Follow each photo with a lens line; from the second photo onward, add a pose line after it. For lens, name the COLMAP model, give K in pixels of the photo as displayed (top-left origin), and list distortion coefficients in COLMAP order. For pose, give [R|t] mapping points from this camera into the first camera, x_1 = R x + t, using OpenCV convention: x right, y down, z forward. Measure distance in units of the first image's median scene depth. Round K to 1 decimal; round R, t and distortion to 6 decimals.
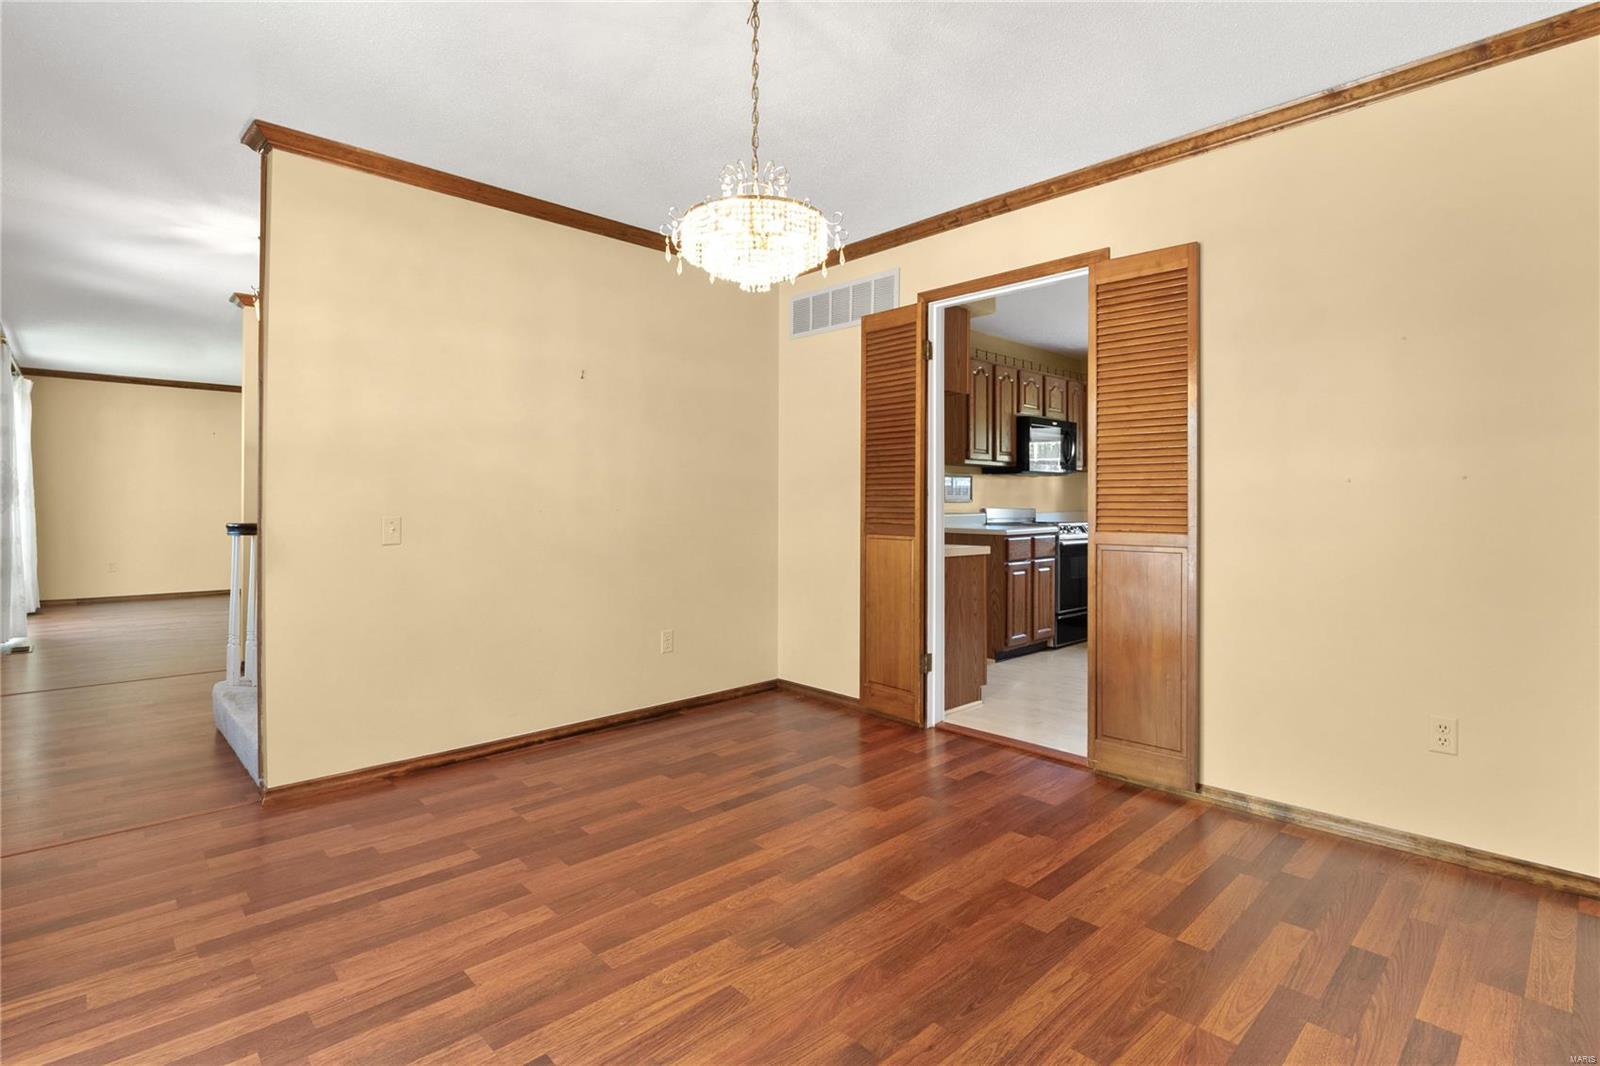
lens RADIAL K [[760.9, 0, 783.7], [0, 760.9, 494.9], [0, 0, 1]] dist [-0.010064, -0.001358]
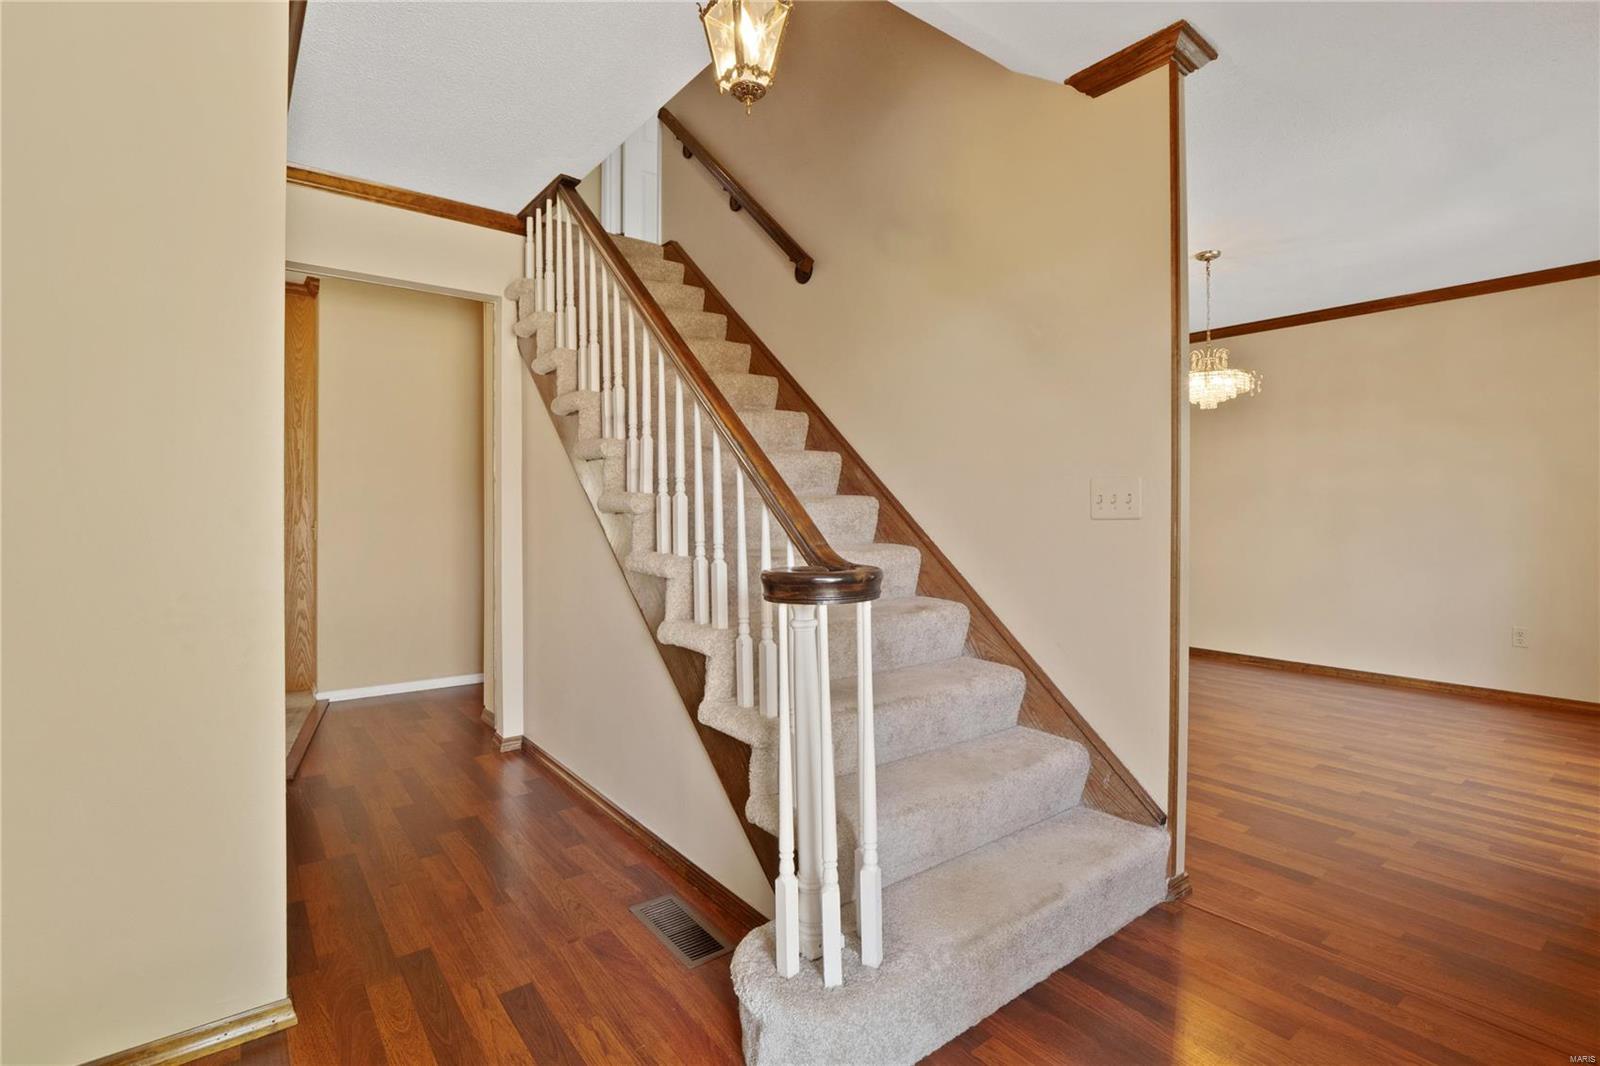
lens RADIAL K [[760.9, 0, 799.3], [0, 760.9, 527.1], [0, 0, 1]] dist [-0.010064, -0.001358]
pose [[0.088789, -0.024615, 0.995746, -1.830735], [-0.008540, 0.999639, 0.025473, 0.002687], [-0.996014, -0.010765, 0.088547, 1.622864]]
